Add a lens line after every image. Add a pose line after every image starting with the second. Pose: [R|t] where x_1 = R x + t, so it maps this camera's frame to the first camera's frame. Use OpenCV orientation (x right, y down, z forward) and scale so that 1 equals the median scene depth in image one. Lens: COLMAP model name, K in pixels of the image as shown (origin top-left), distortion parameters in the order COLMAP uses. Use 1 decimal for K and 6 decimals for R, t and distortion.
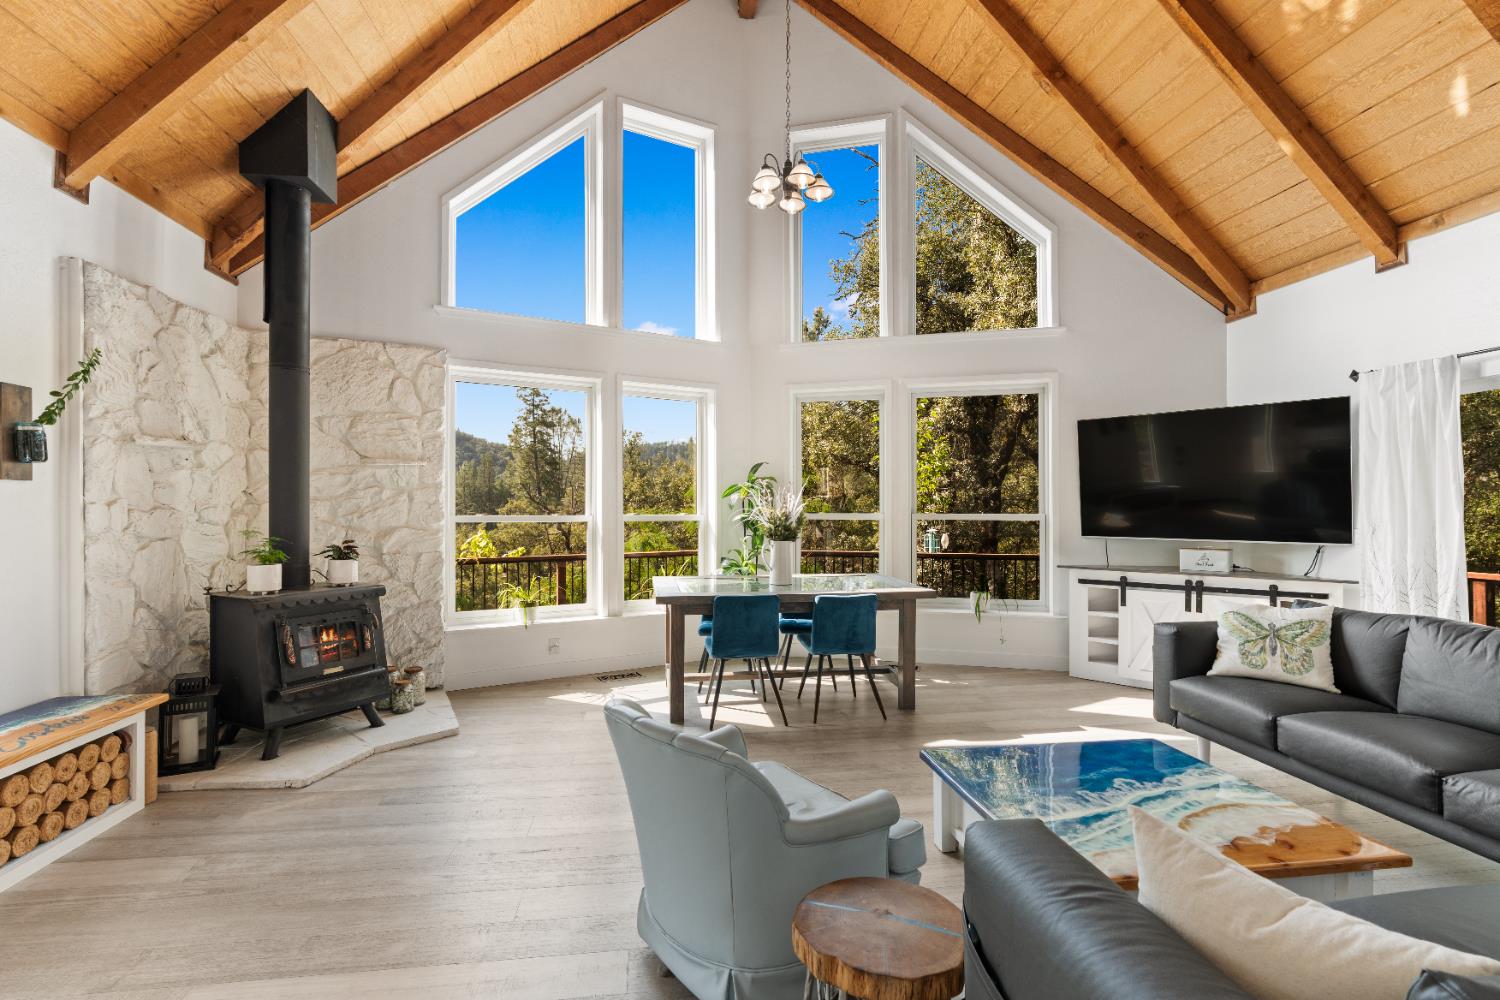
lens RADIAL K [[691.5, 0, 741.7], [0, 691.5, 497.2], [0, 0, 1]] dist [-0.002624, 0.000224]
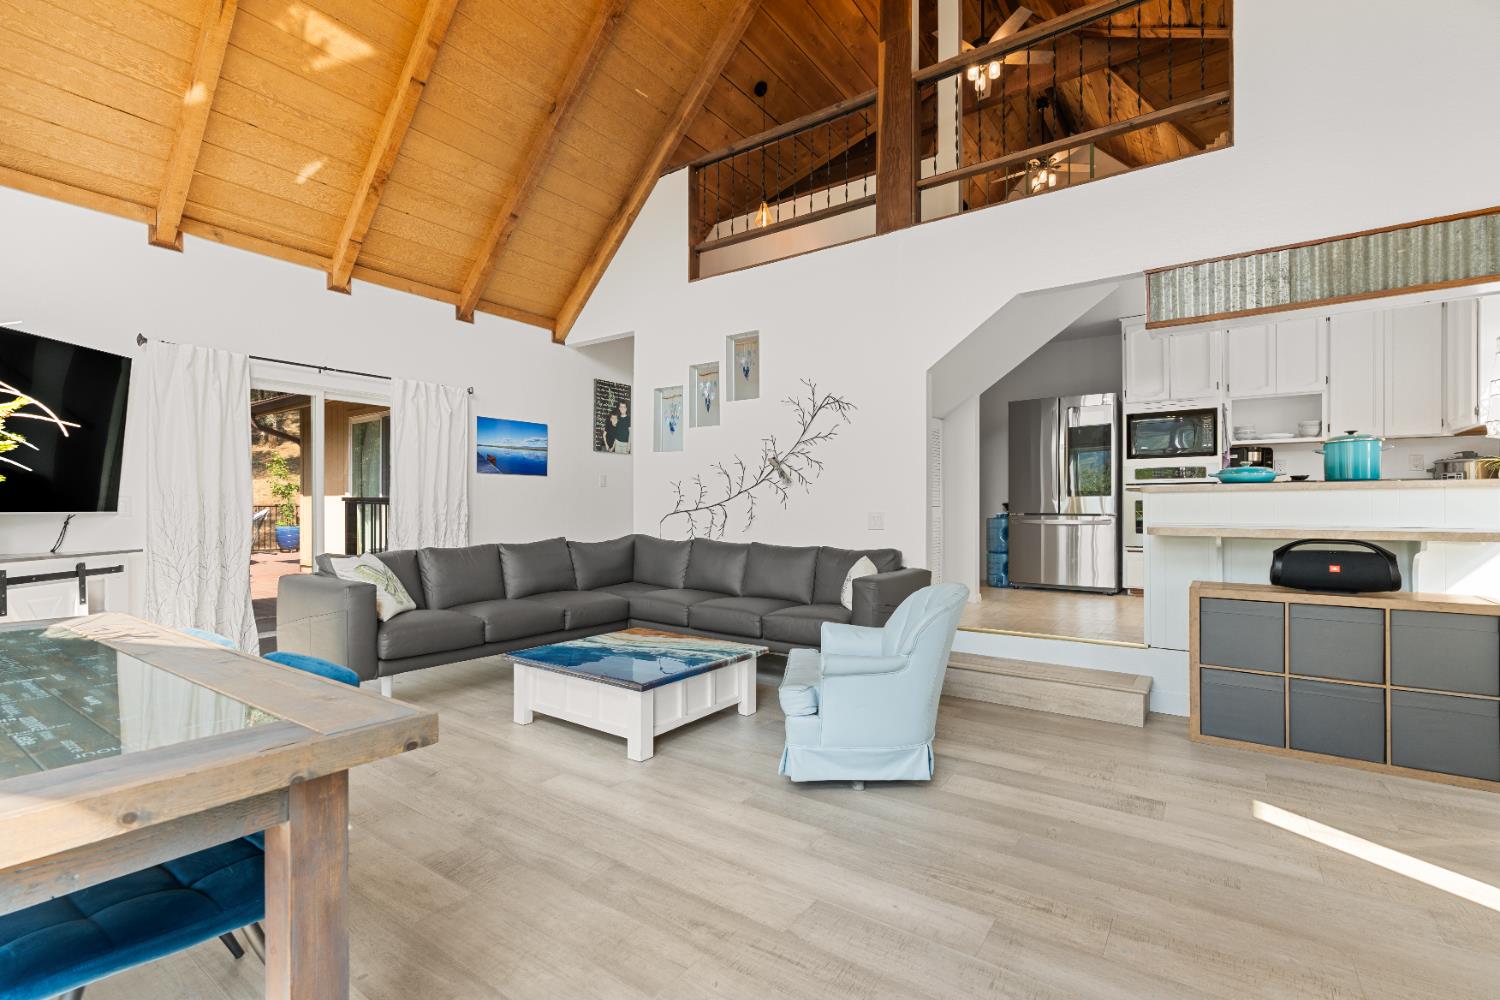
lens RADIAL K [[668.8, 0, 746.2], [0, 668.8, 505.0], [0, 0, 1]] dist [-0.013821, 0.005526]
pose [[-0.731335, 0.002520, 0.682014, -0.358325], [-0.011693, 0.999800, -0.016233, 0.059620], [-0.681918, -0.019847, -0.731159, 1.025978]]
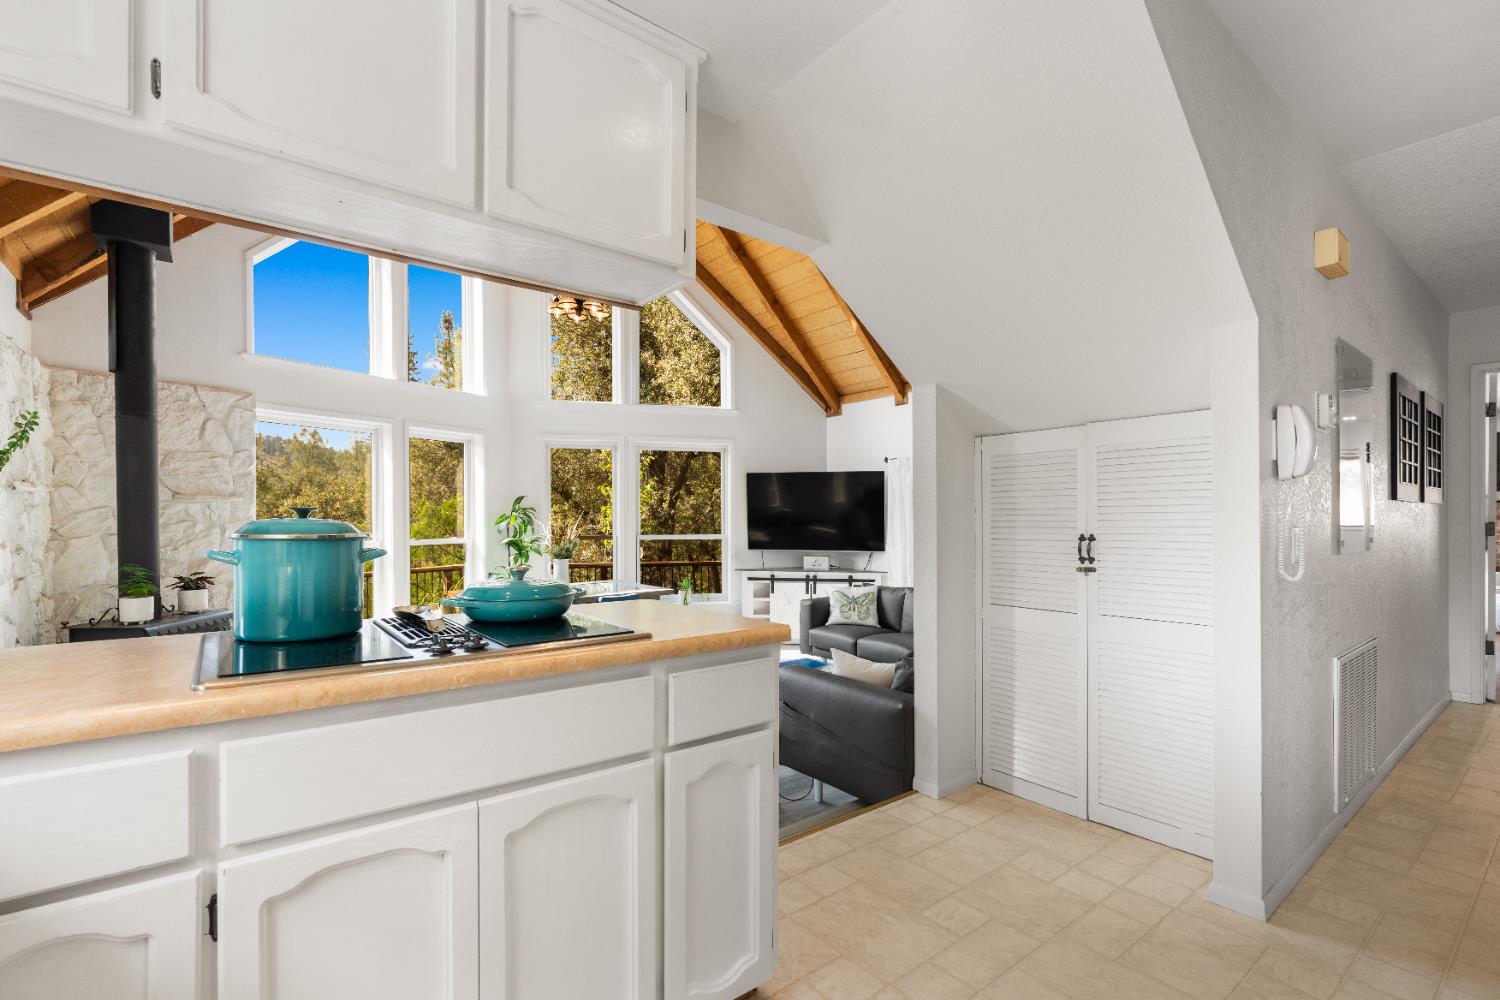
lens RADIAL K [[669.5, 0, 750.0], [0, 669.5, 500.0], [0, 0, 1]] dist [-0.009550, 0.000442]
pose [[0.863825, 0.012202, 0.503645, -0.304074], [-0.007797, 0.999911, -0.010851, -0.044159], [-0.503732, 0.005446, 0.863843, -0.337155]]
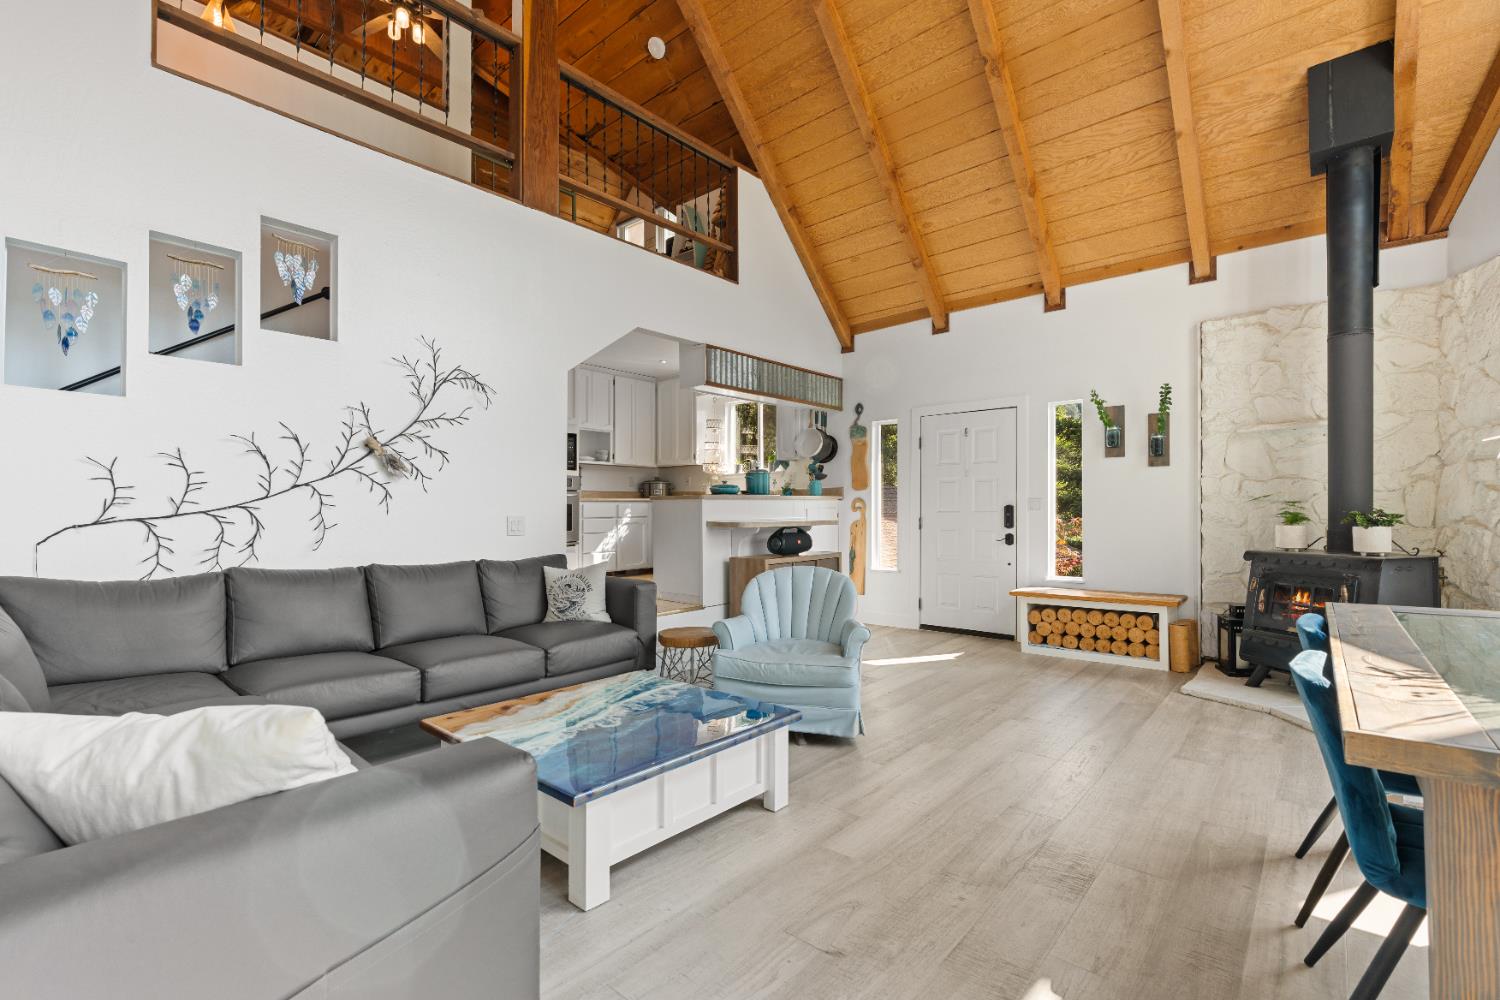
lens RADIAL K [[668.8, 0, 746.2], [0, 668.8, 505.0], [0, 0, 1]] dist [-0.013821, 0.005526]
pose [[-0.754468, -0.001099, -0.656336, 0.571014], [0.015132, 0.999704, -0.019069, 0.058855], [0.656163, -0.024319, -0.754227, 1.021609]]
